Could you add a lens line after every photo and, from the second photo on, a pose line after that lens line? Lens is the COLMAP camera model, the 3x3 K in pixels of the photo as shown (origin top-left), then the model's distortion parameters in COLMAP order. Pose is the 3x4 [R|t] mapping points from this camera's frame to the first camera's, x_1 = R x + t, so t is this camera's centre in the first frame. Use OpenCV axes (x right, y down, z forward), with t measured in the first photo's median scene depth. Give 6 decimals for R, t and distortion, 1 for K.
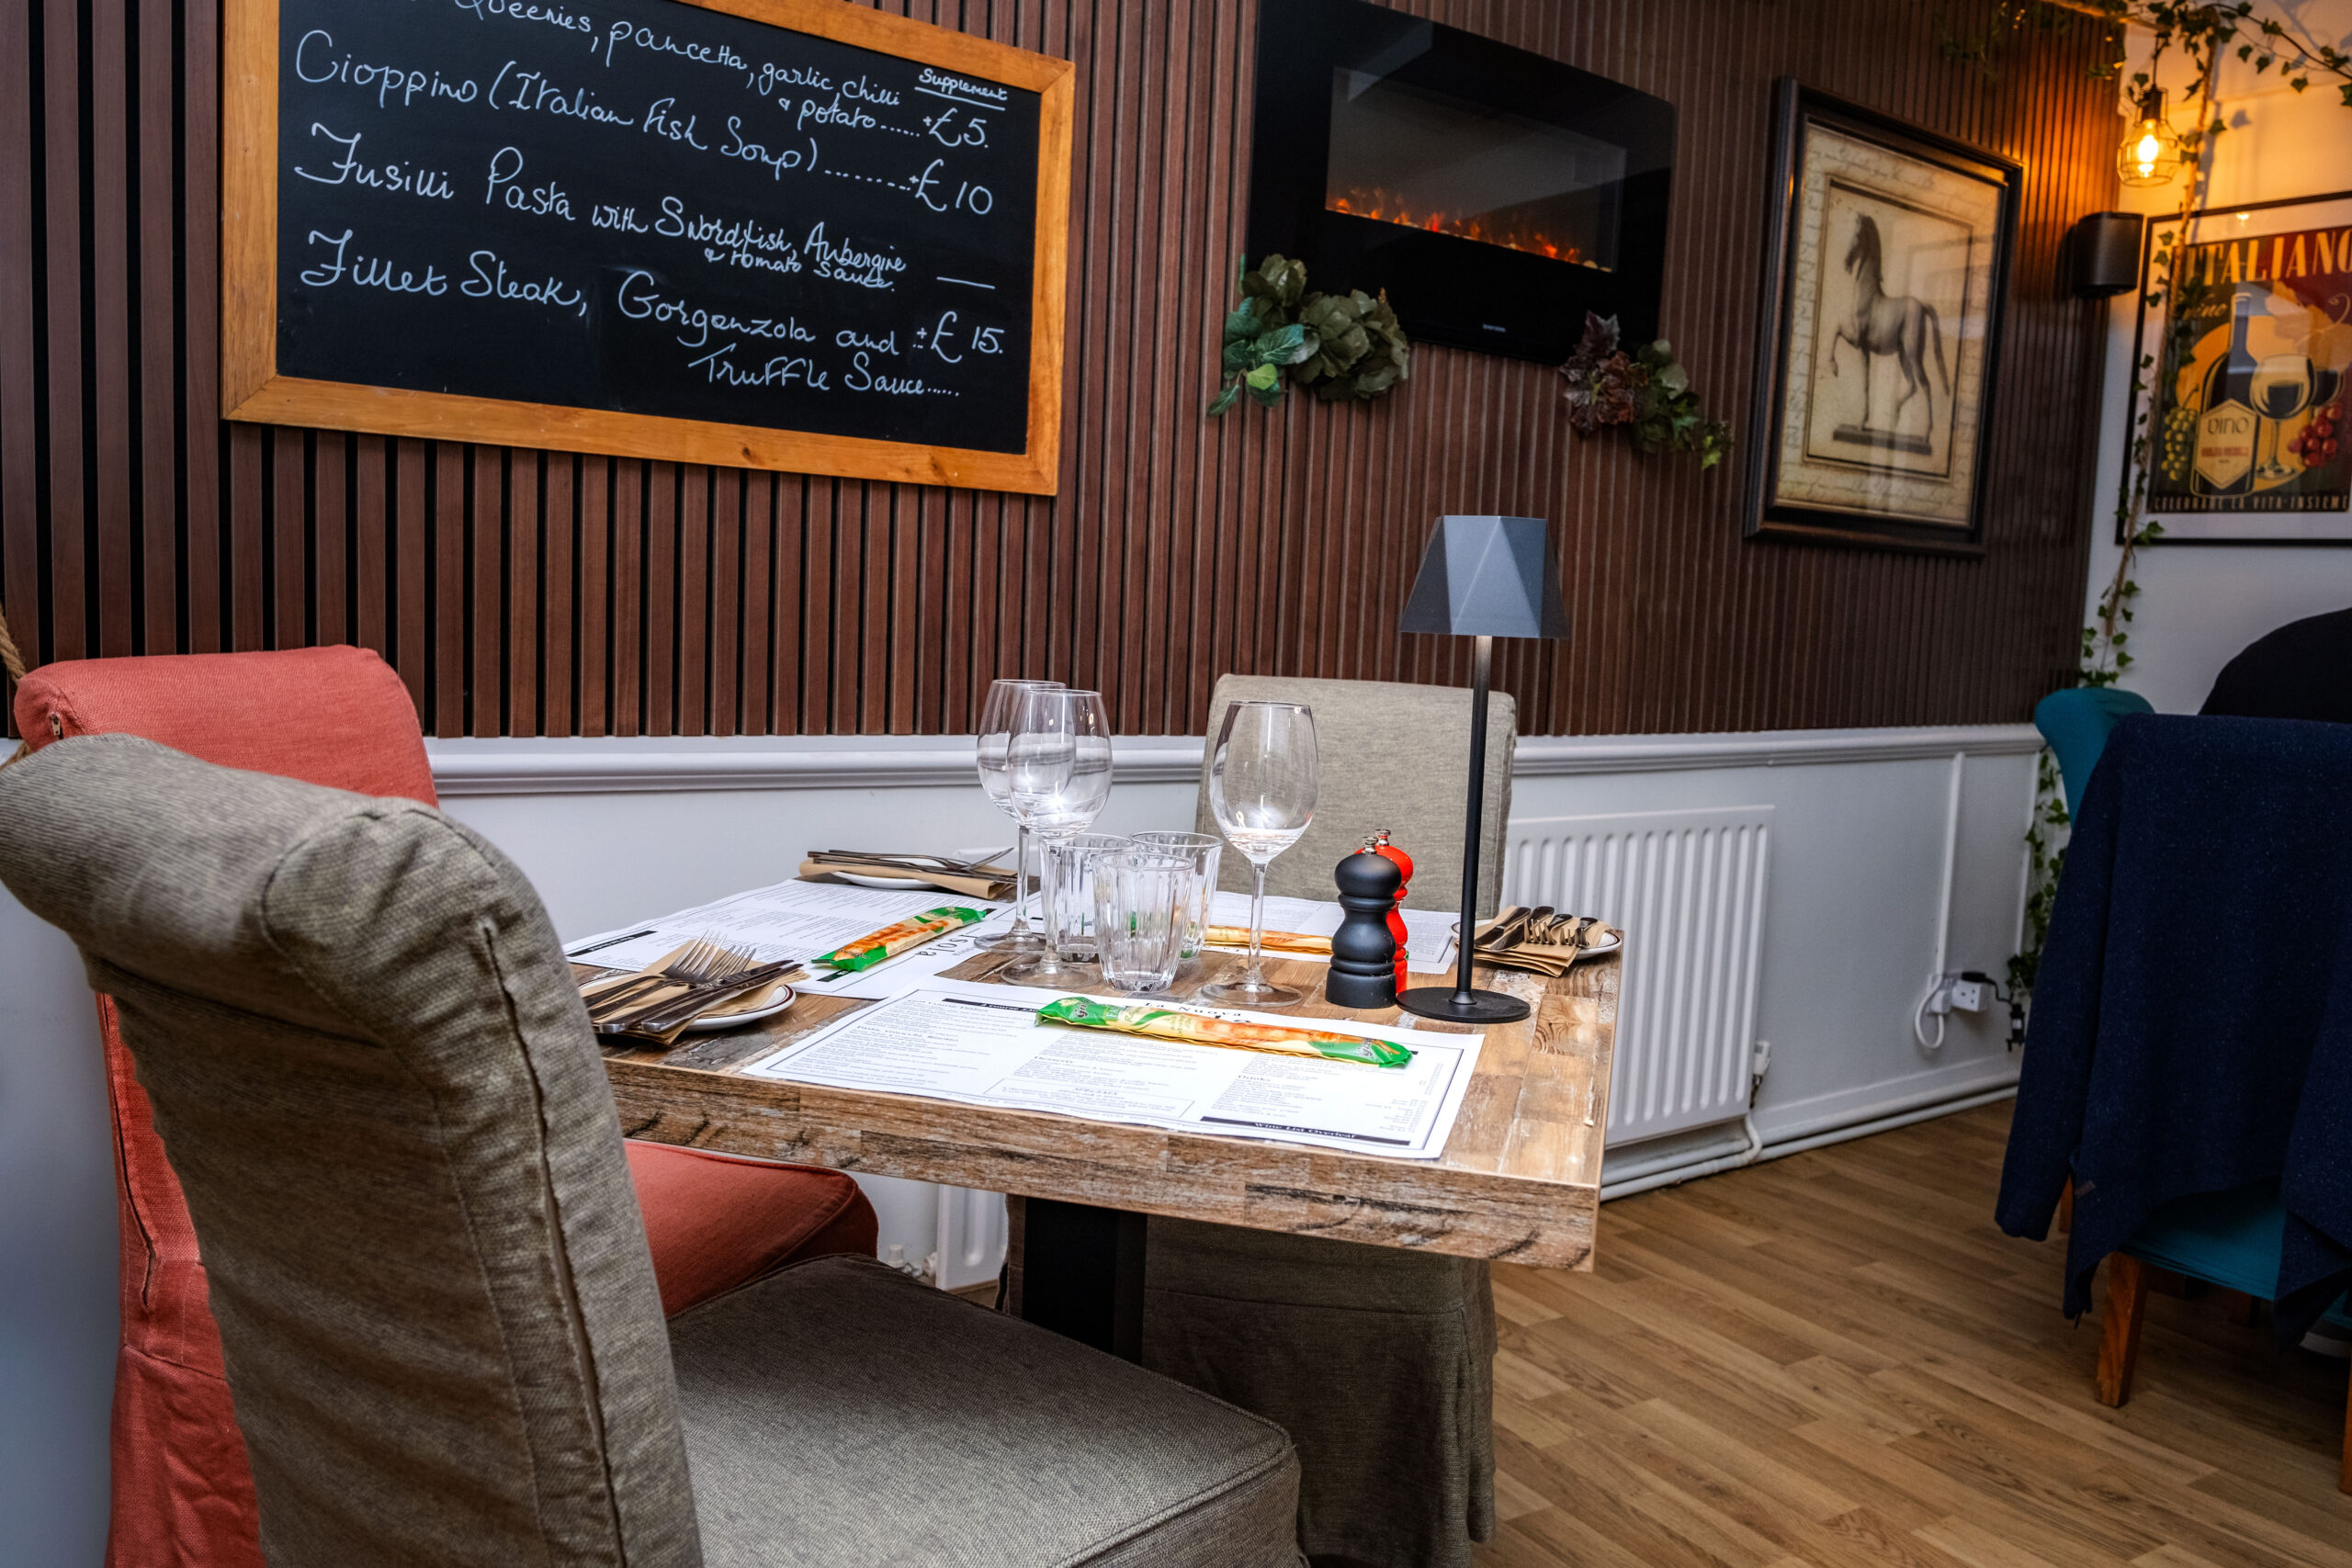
lens RADIAL K [[1815.7, 0, 1163.5], [0, 1815.7, 796.4], [0, 0, 1]] dist [-0.034716, -0.003243]
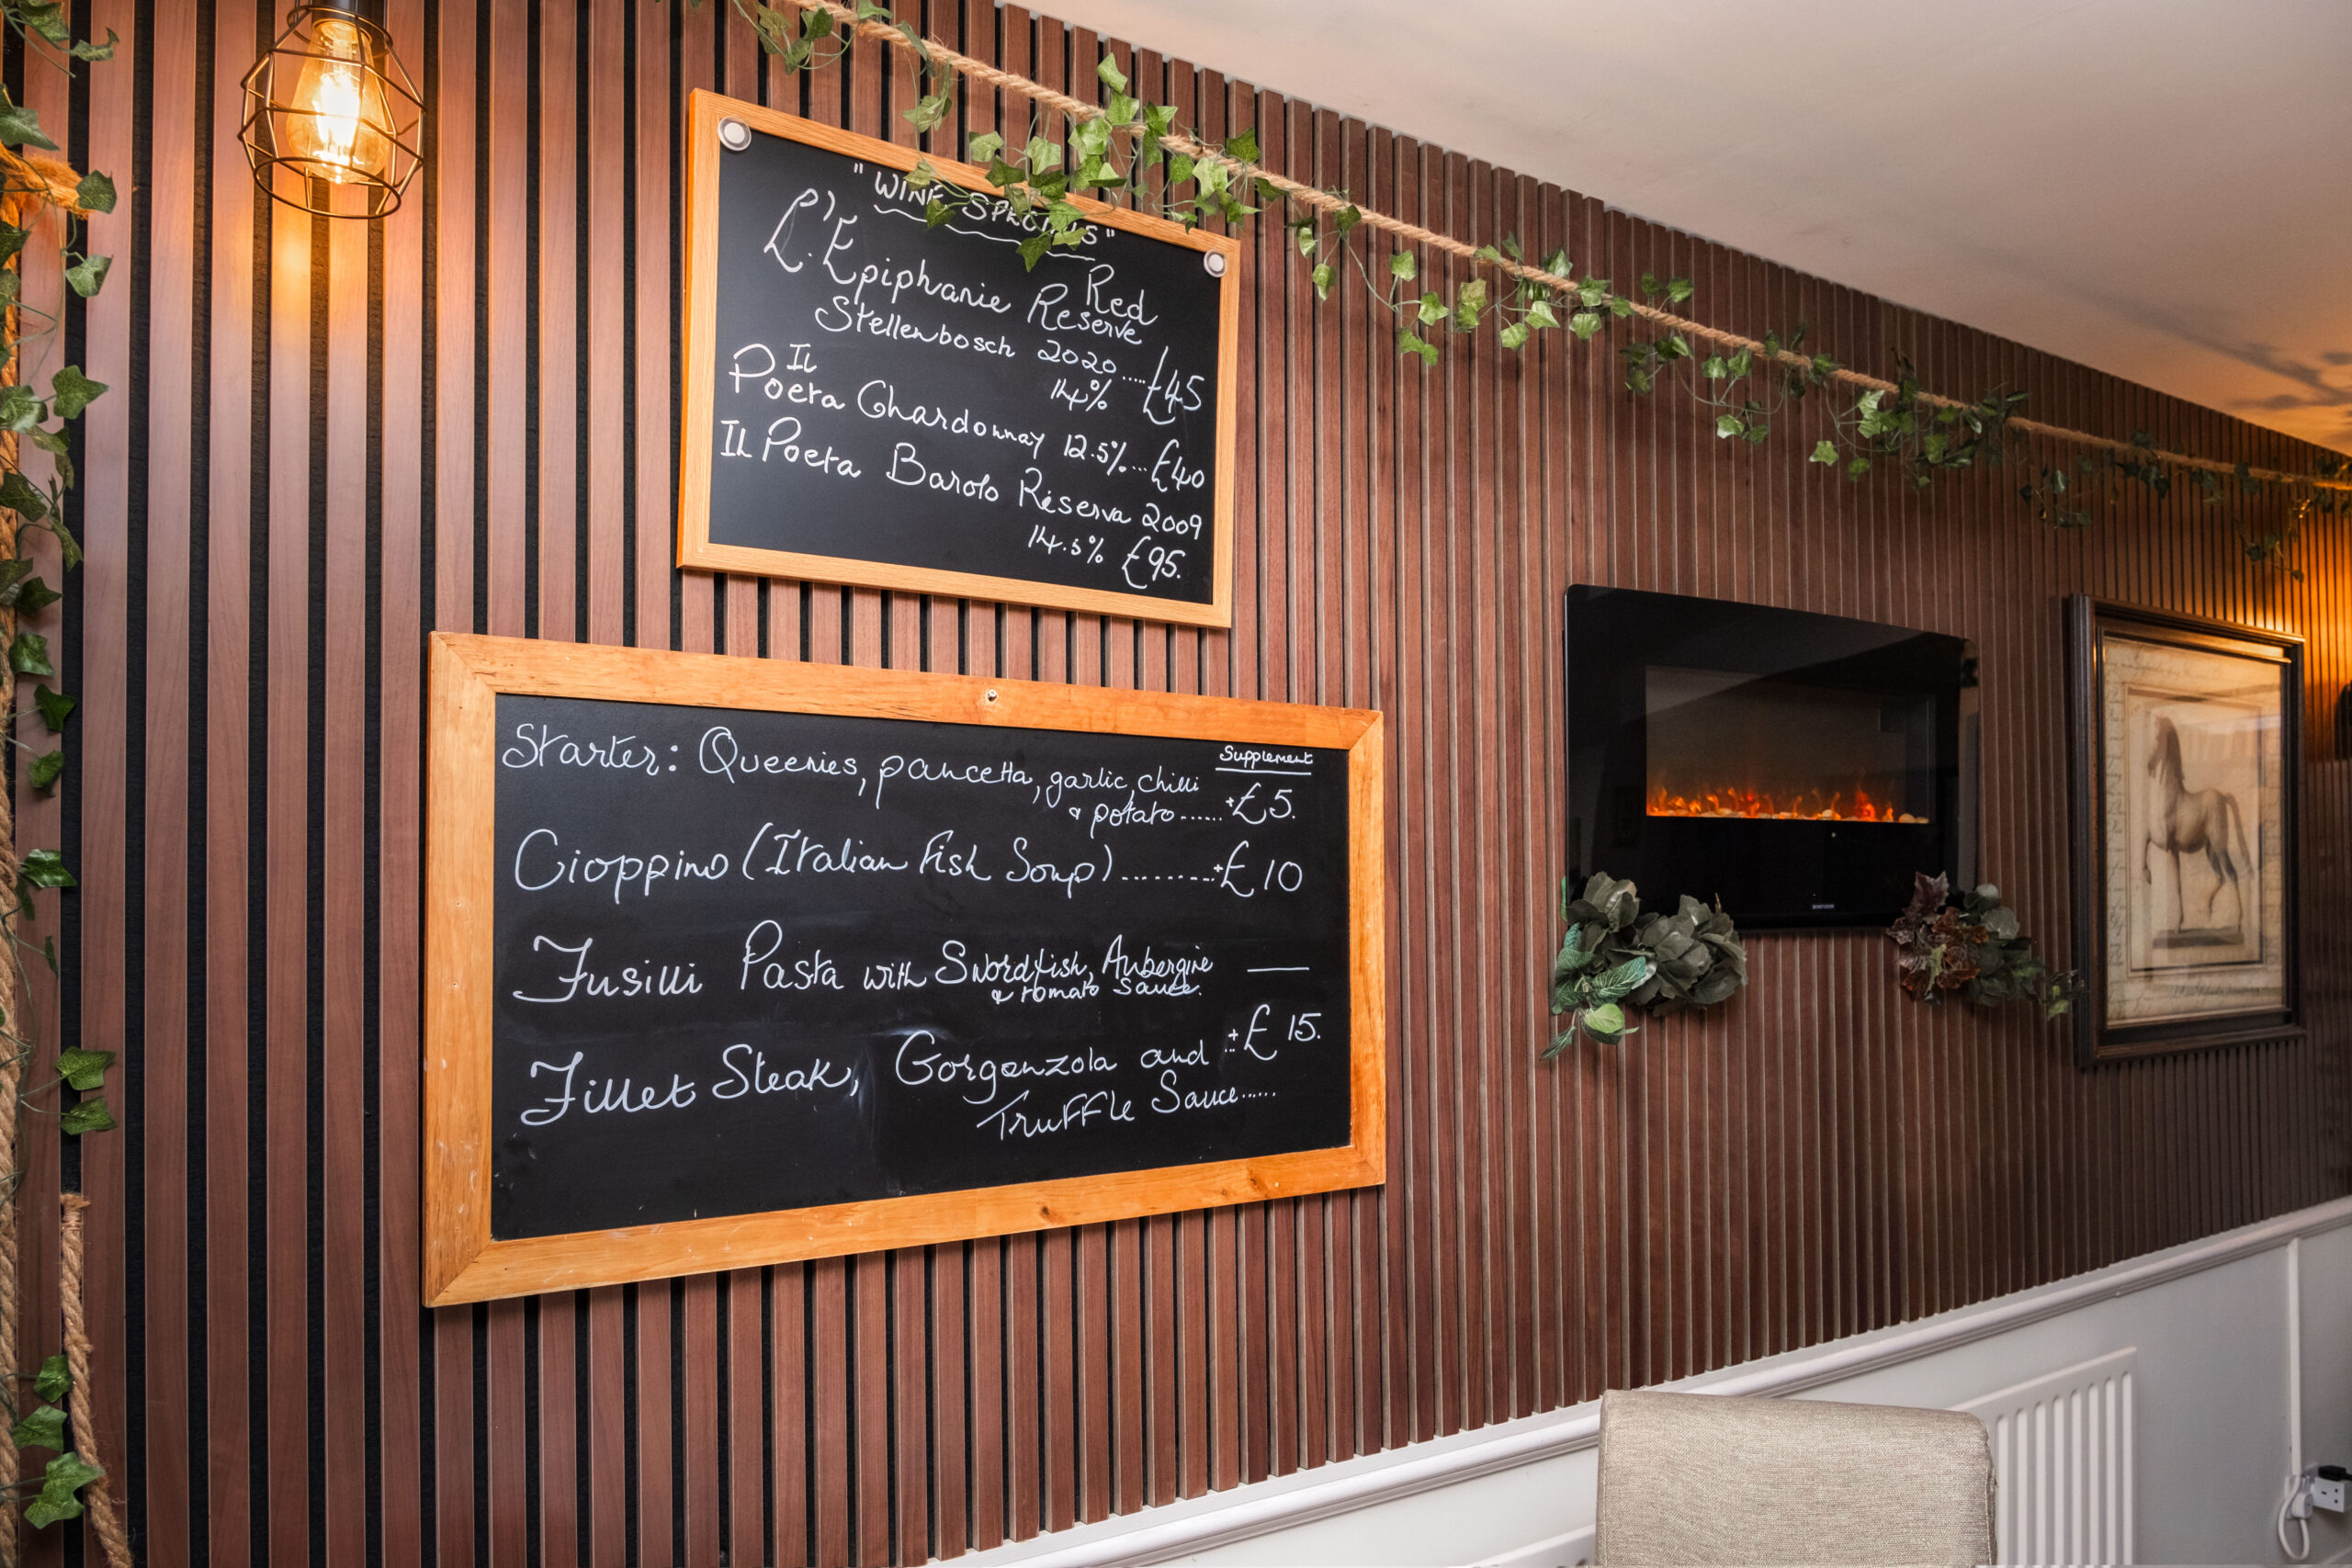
lens RADIAL K [[1623.2, 0, 1187.9], [0, 1623.2, 782.3], [0, 0, 1]] dist [-0.030358, -0.005606]
pose [[0.996006, -0.077997, -0.043450, -0.110088], [0.067966, 0.977940, -0.197519, -0.218554], [0.057897, 0.193778, 0.979336, 0.221160]]
